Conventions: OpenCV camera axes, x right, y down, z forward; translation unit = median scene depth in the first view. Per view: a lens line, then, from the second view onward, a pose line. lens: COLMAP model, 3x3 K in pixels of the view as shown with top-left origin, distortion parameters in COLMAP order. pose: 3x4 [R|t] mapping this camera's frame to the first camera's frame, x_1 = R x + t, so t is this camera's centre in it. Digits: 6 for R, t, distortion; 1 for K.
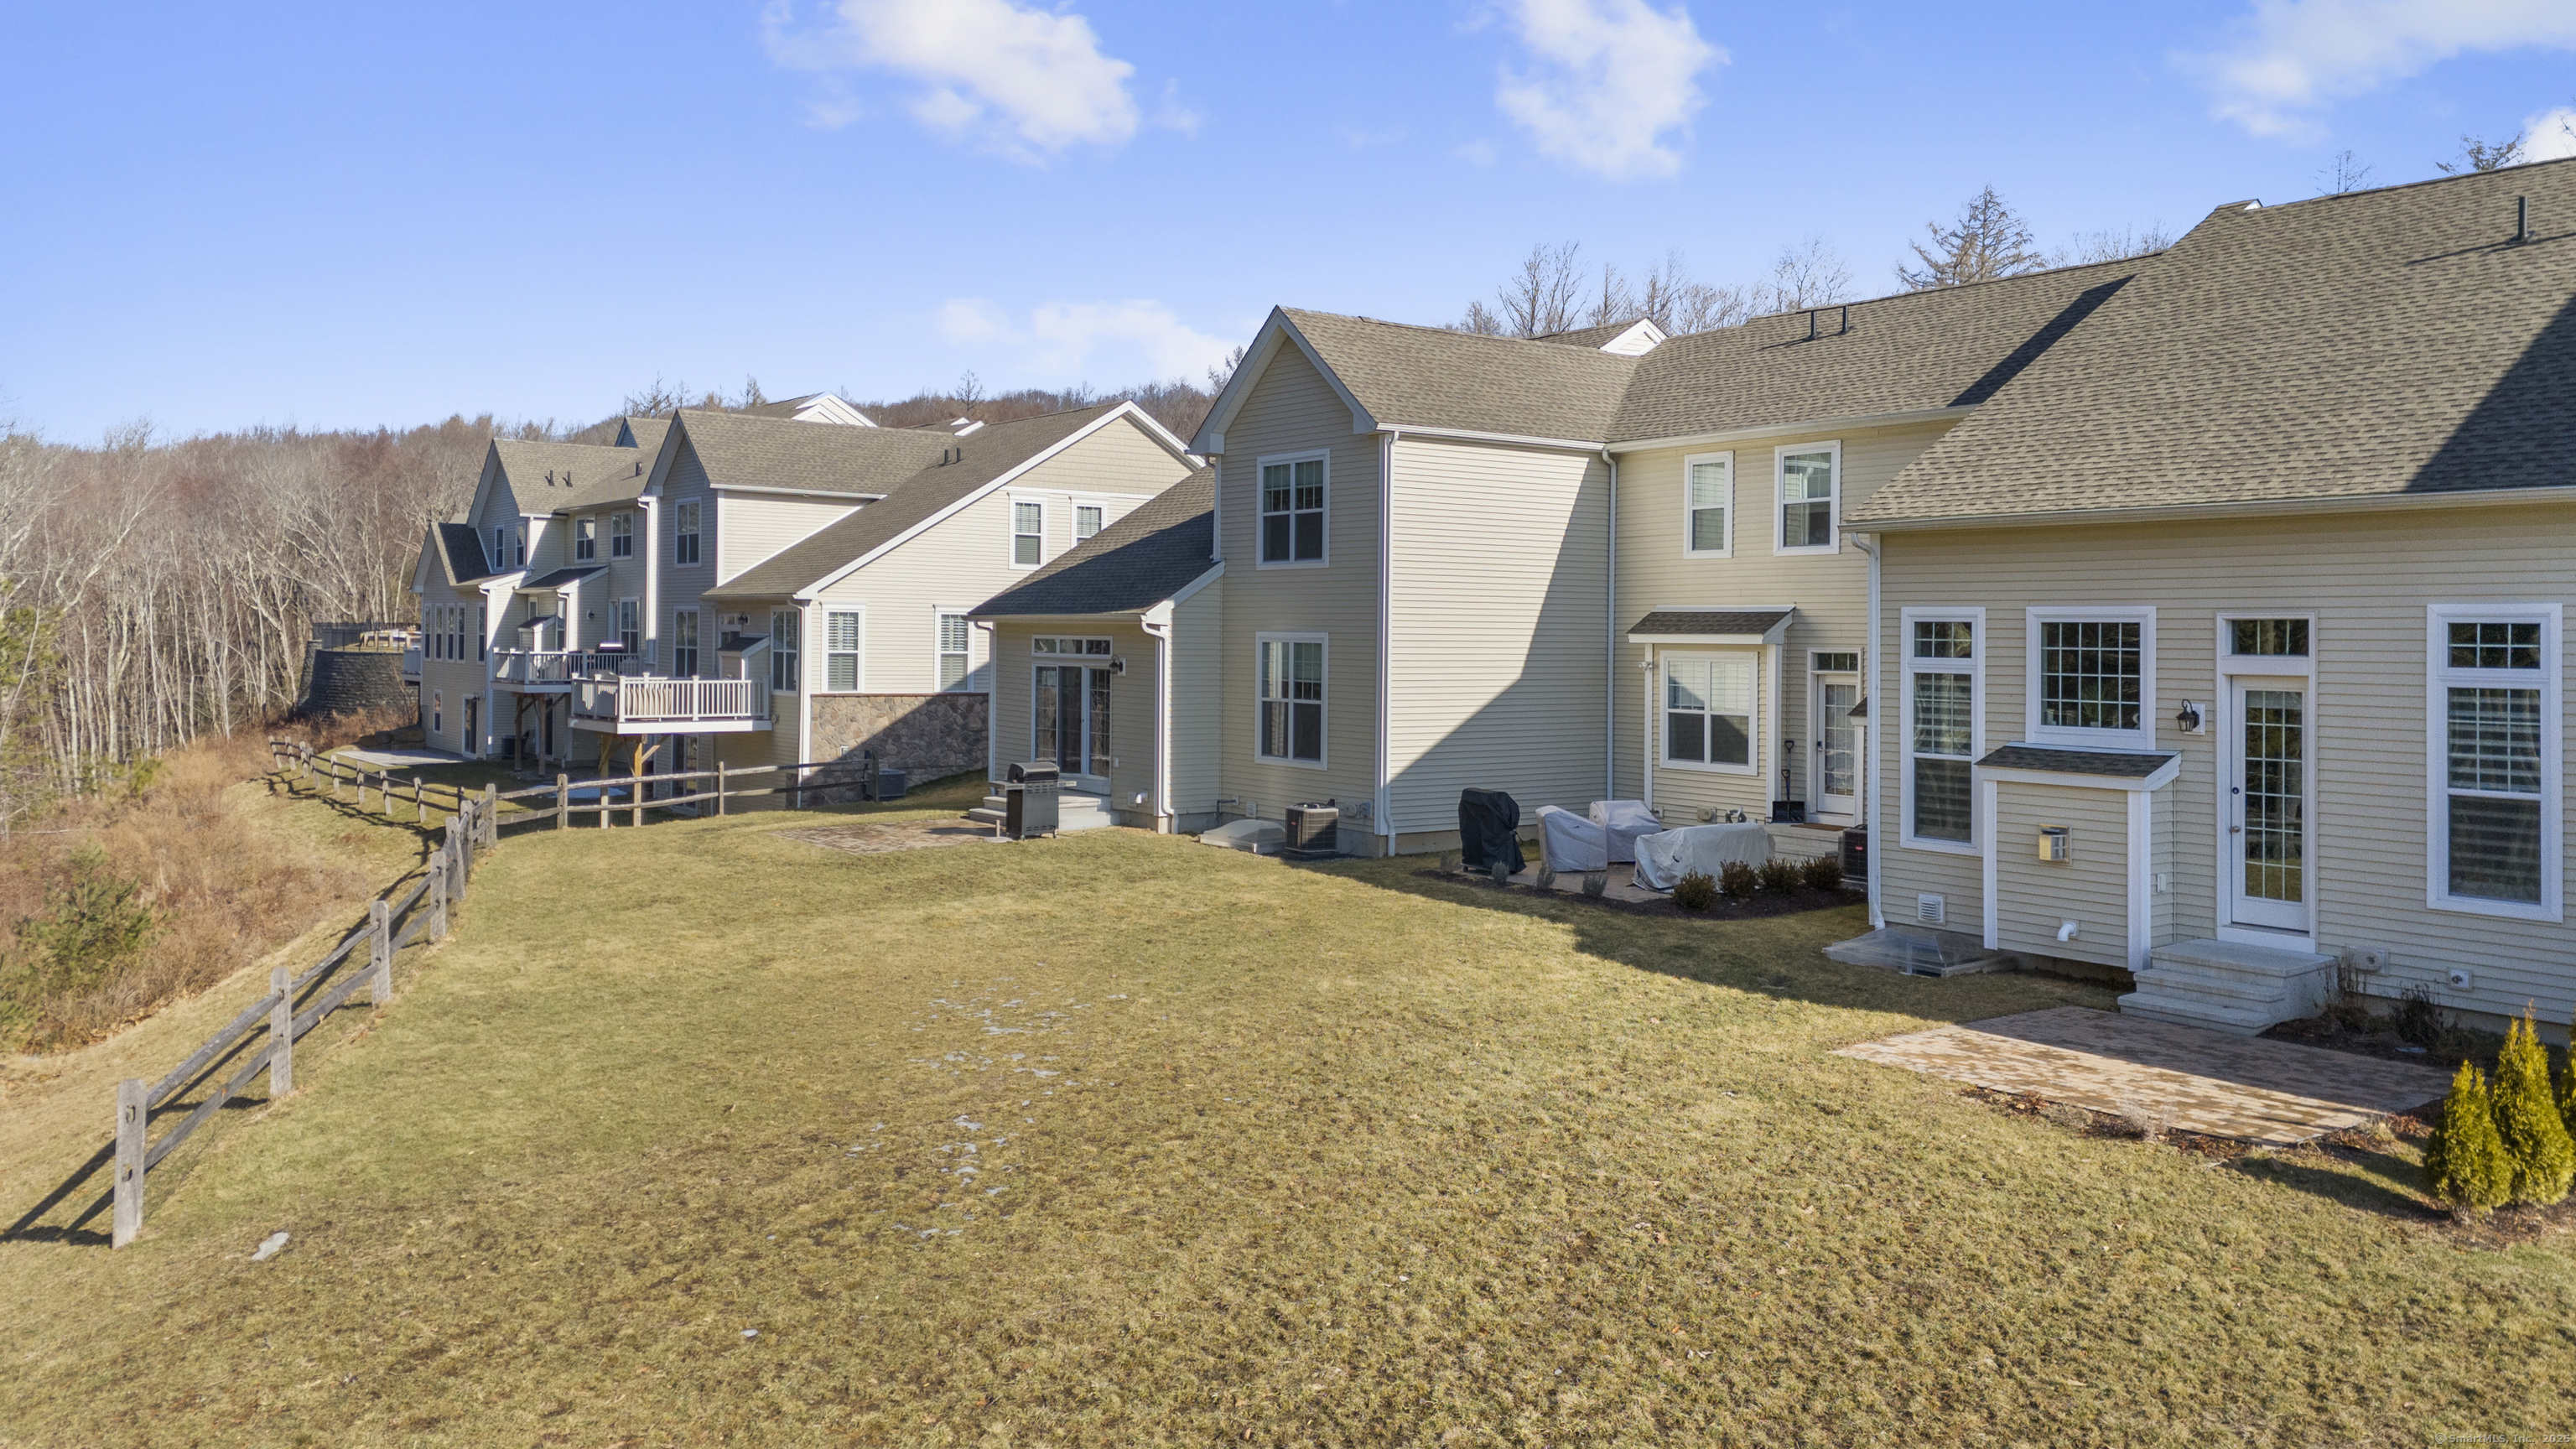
lens RADIAL K [[1846.8, 0, 1291.0], [0, 1846.8, 619.9], [0, 0, 1]] dist [0.005036, 0.000158]
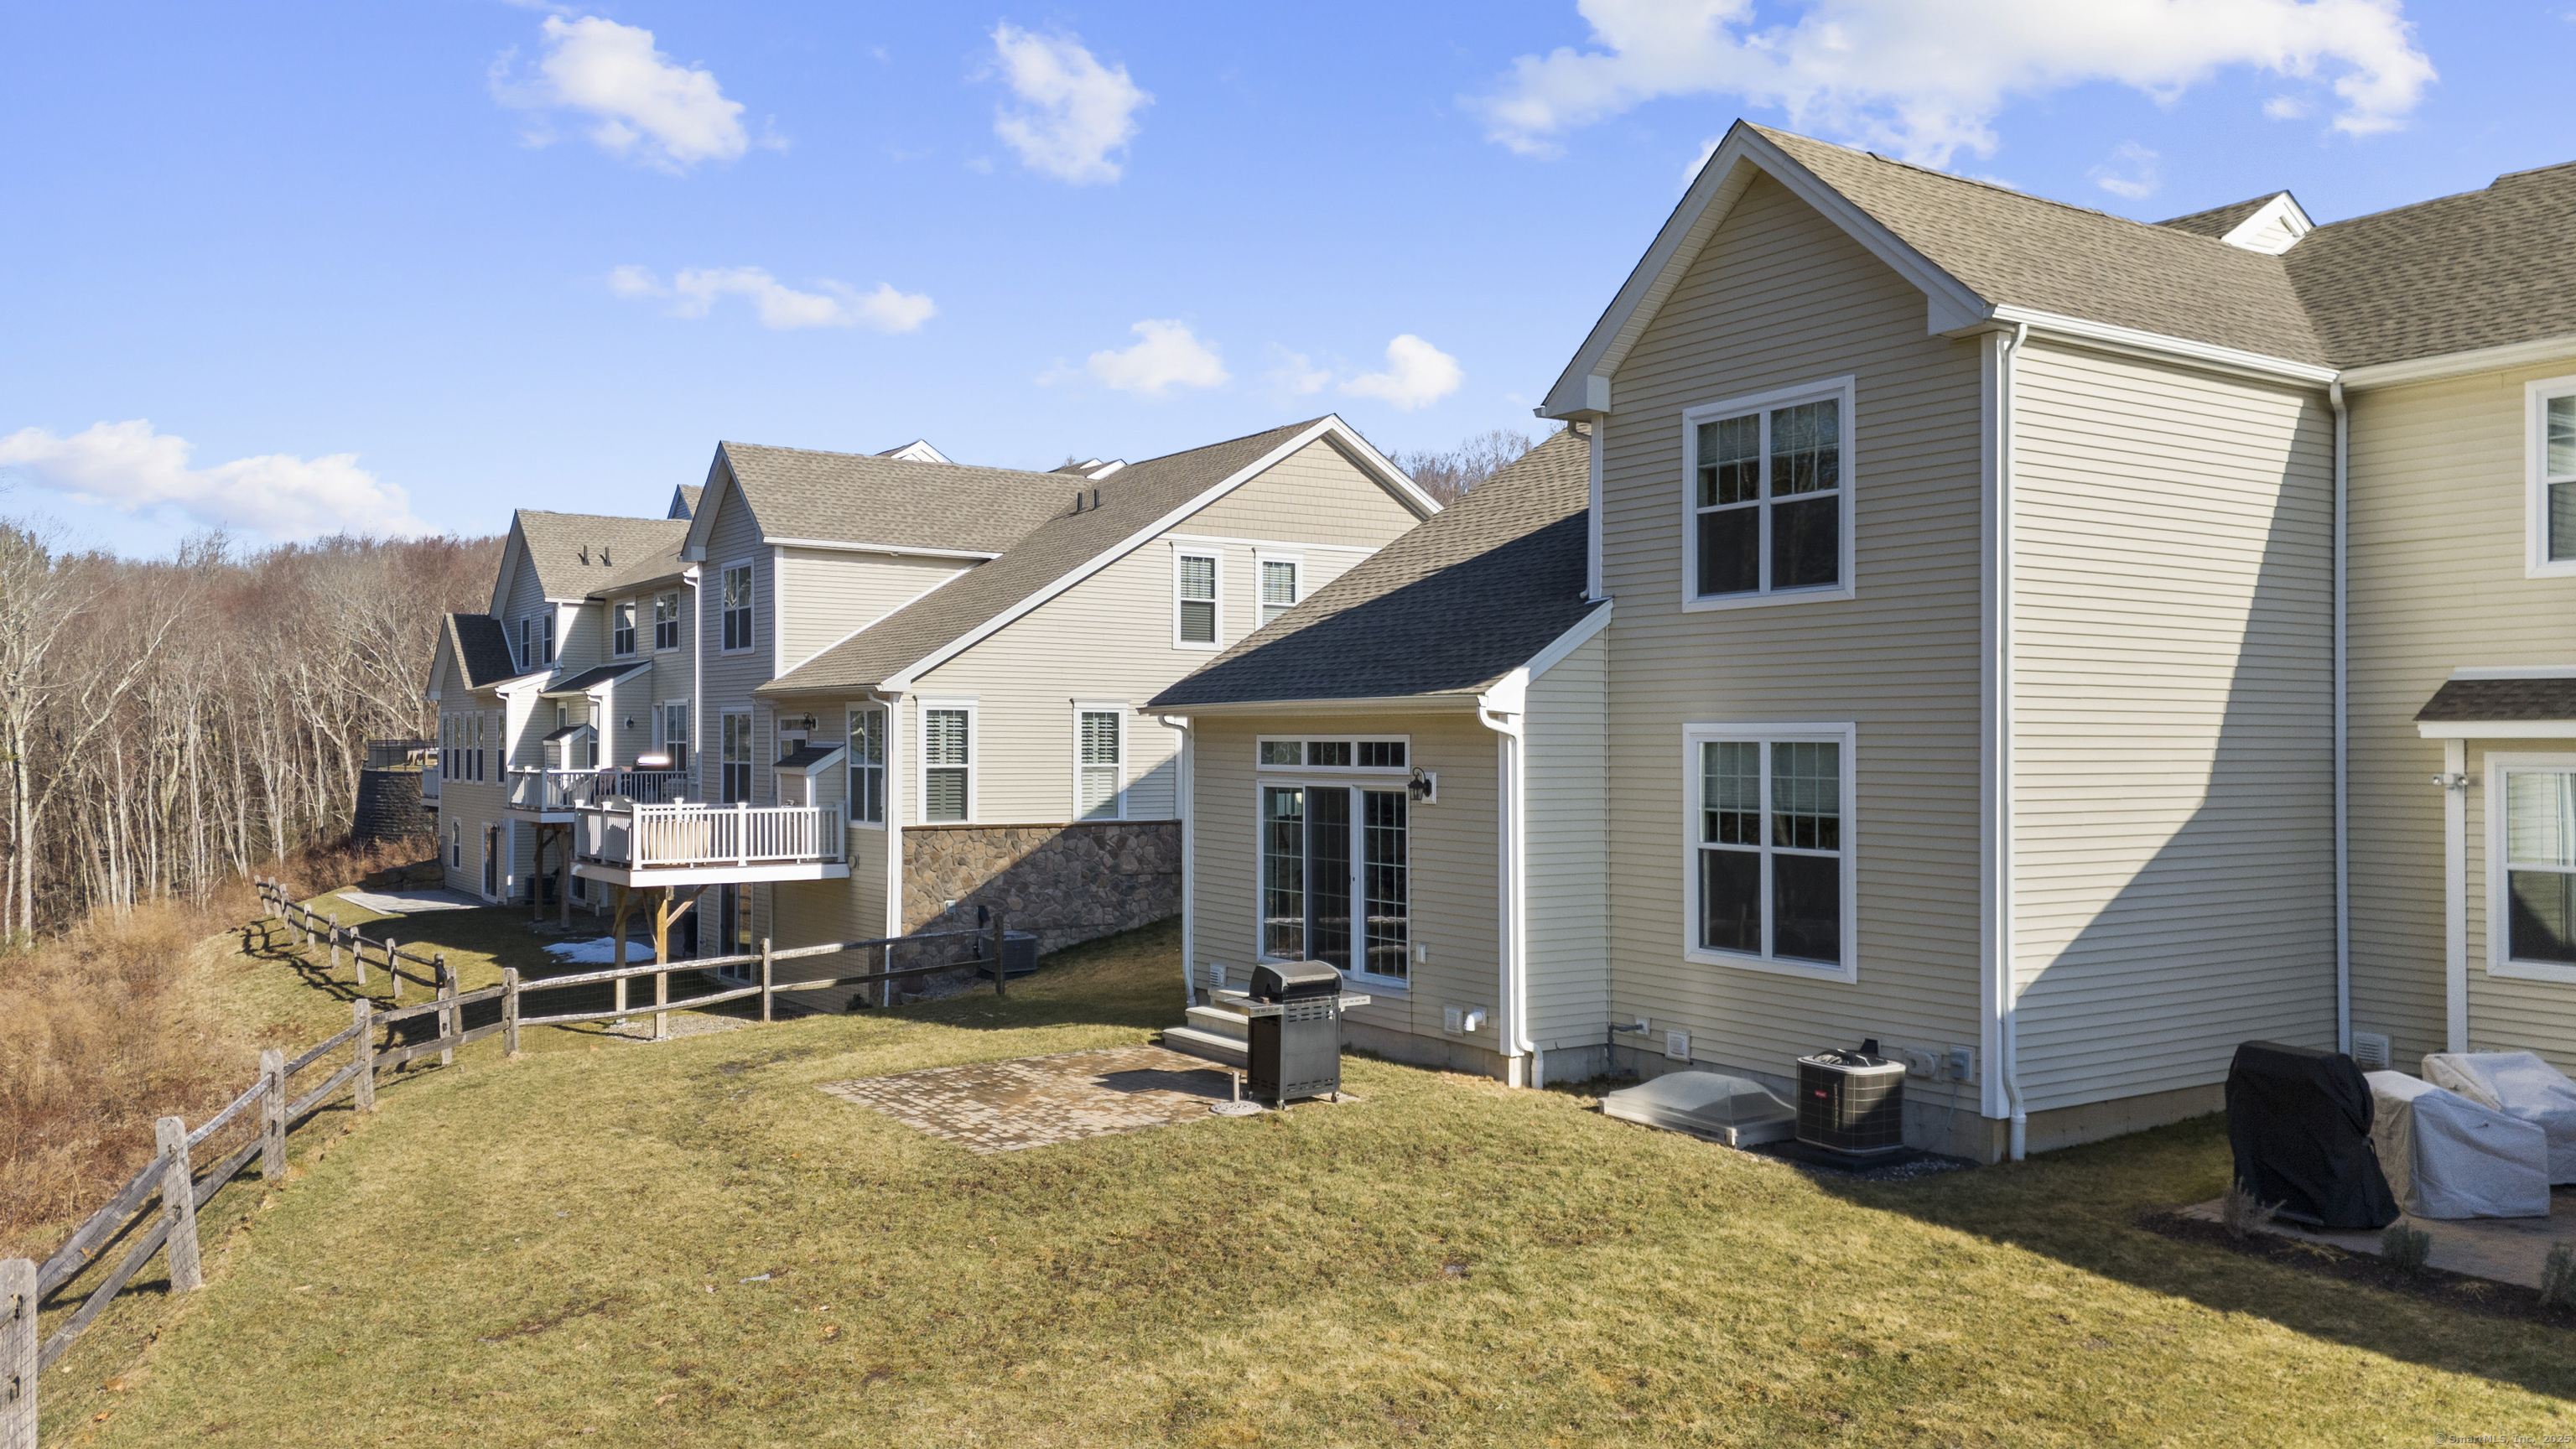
lens RADIAL K [[1886.2, 0, 1219.9], [0, 1886.2, 706.3], [0, 0, 1]] dist [0.078274, 0.000472]
pose [[0.995964, -0.012316, -0.088899, -0.074004], [0.011229, 0.999856, -0.012724, 0.004662], [0.089043, 0.011675, 0.995959, 0.289070]]
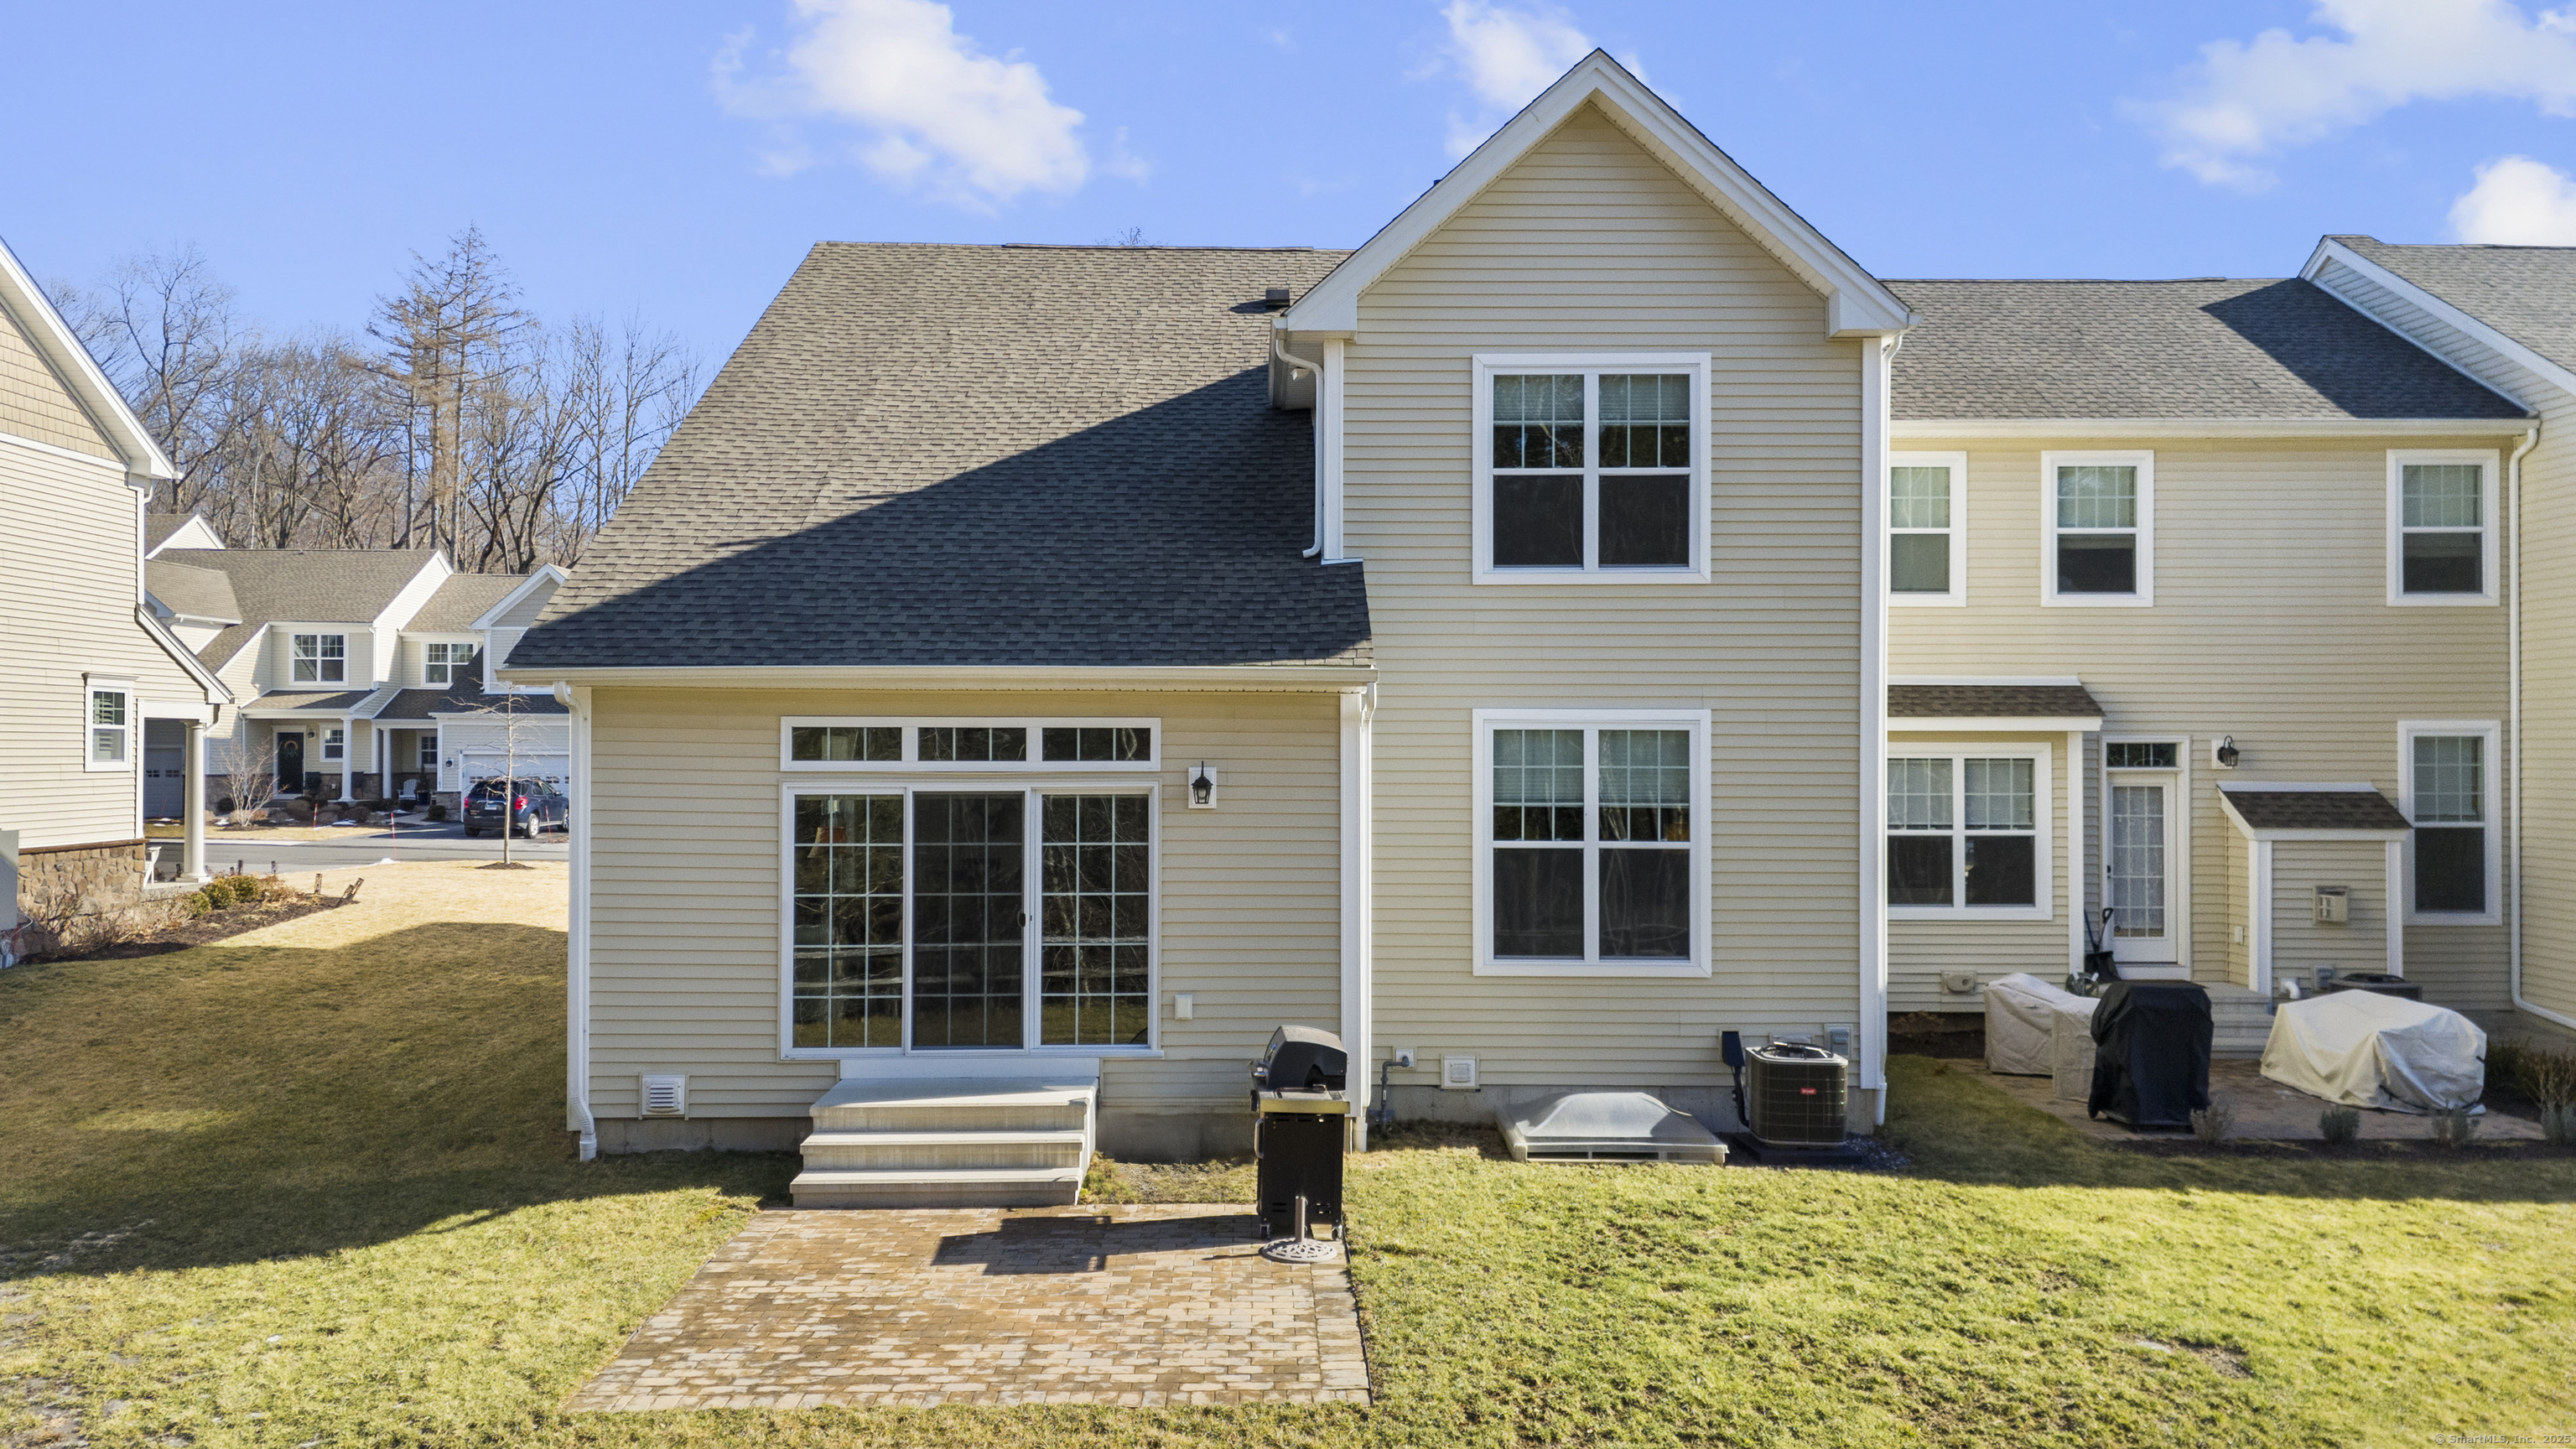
lens RADIAL K [[1789.6, 0, 1288.0], [0, 1789.6, 724.5], [0, 0, 1]] dist [0.067692, 0.000207]
pose [[0.622357, 0.002249, 0.782731, -0.293150], [0.001127, 0.999992, -0.003769, 0.008421], [-0.782733, 0.003228, 0.622349, 0.510753]]
